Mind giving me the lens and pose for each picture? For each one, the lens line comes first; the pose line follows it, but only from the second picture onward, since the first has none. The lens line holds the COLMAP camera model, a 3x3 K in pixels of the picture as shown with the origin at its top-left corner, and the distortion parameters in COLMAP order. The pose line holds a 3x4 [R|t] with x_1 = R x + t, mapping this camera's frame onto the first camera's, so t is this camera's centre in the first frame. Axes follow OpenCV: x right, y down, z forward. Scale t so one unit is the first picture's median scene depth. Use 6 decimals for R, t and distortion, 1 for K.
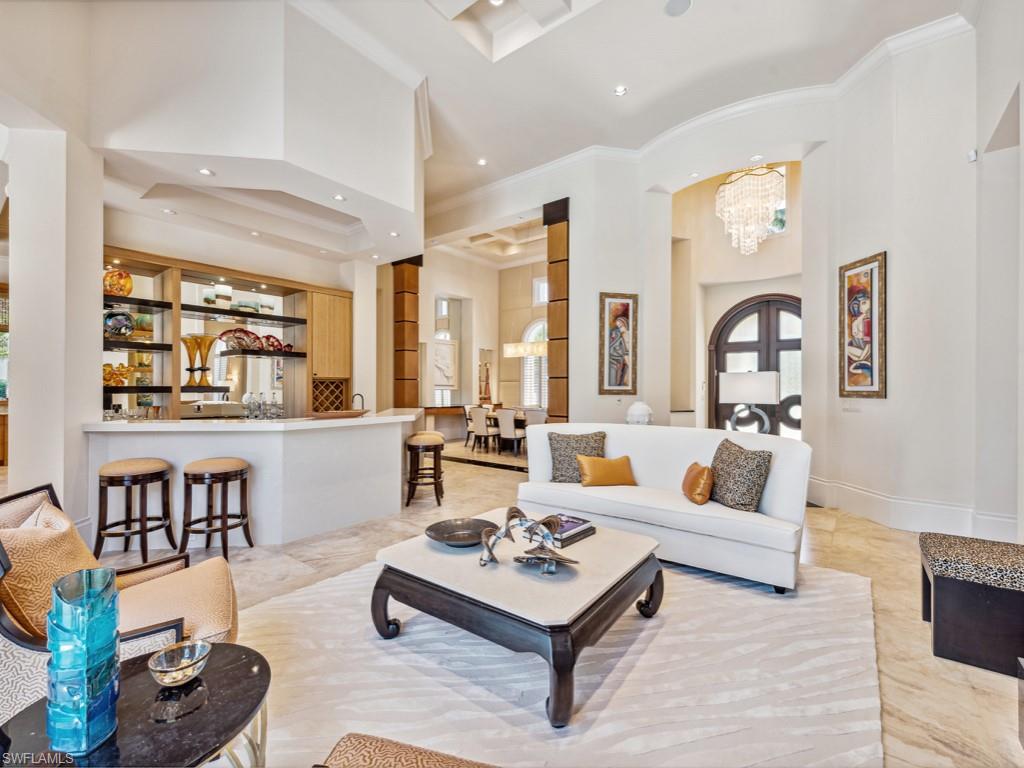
lens RADIAL K [[451.5, 0, 511.1], [0, 451.5, 386.6], [0, 0, 1]] dist [0.018700, -0.000171]
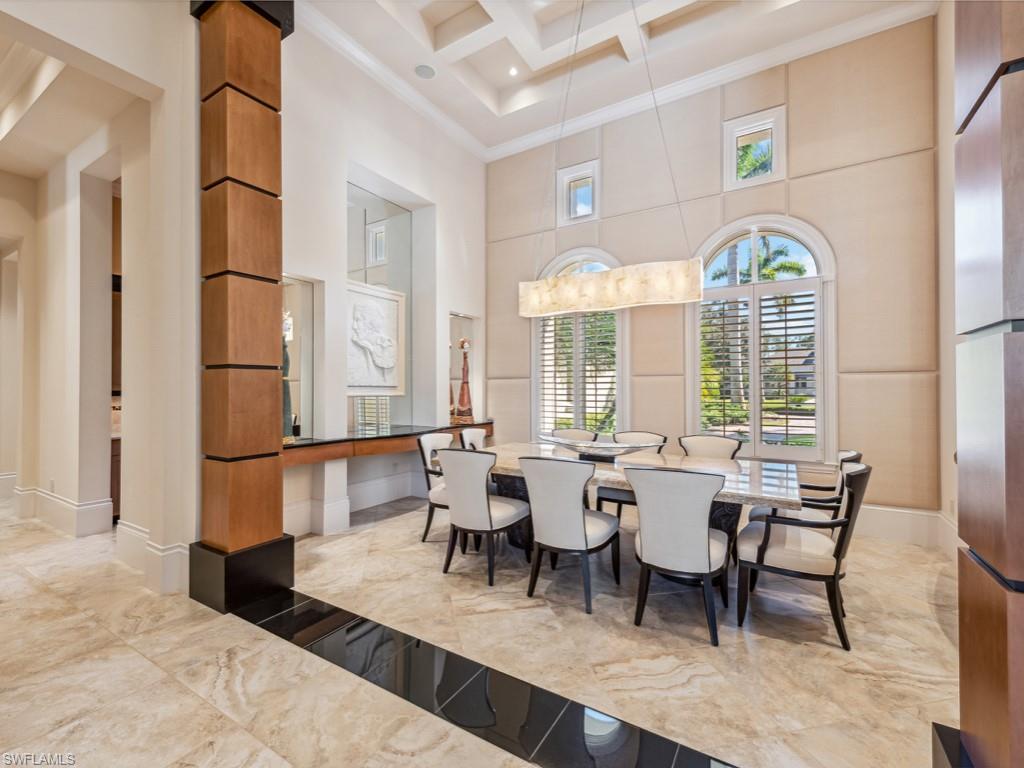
lens RADIAL K [[449.7, 0, 512.0], [0, 449.7, 384.0], [0, 0, 1]] dist [0.017309, -0.000174]
pose [[0.993856, -0.002836, 0.110642, -0.104395], [0.004119, 0.999927, -0.011364, 0.001335], [-0.110601, 0.011750, 0.993795, 0.925455]]
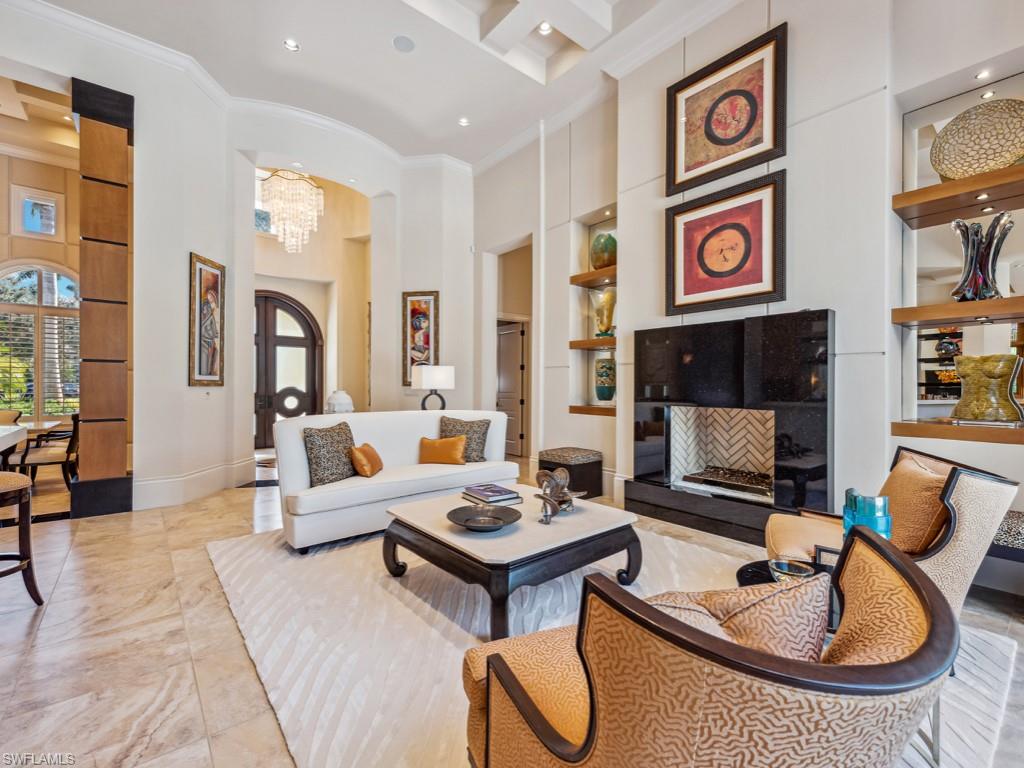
lens RADIAL K [[451.5, 0, 511.1], [0, 451.5, 386.6], [0, 0, 1]] dist [0.018700, -0.000171]
pose [[0.220083, -0.004924, 0.975469, -0.428003], [-0.003584, 0.999976, 0.005856, 0.011929], [-0.975475, -0.004785, 0.220060, 0.294415]]
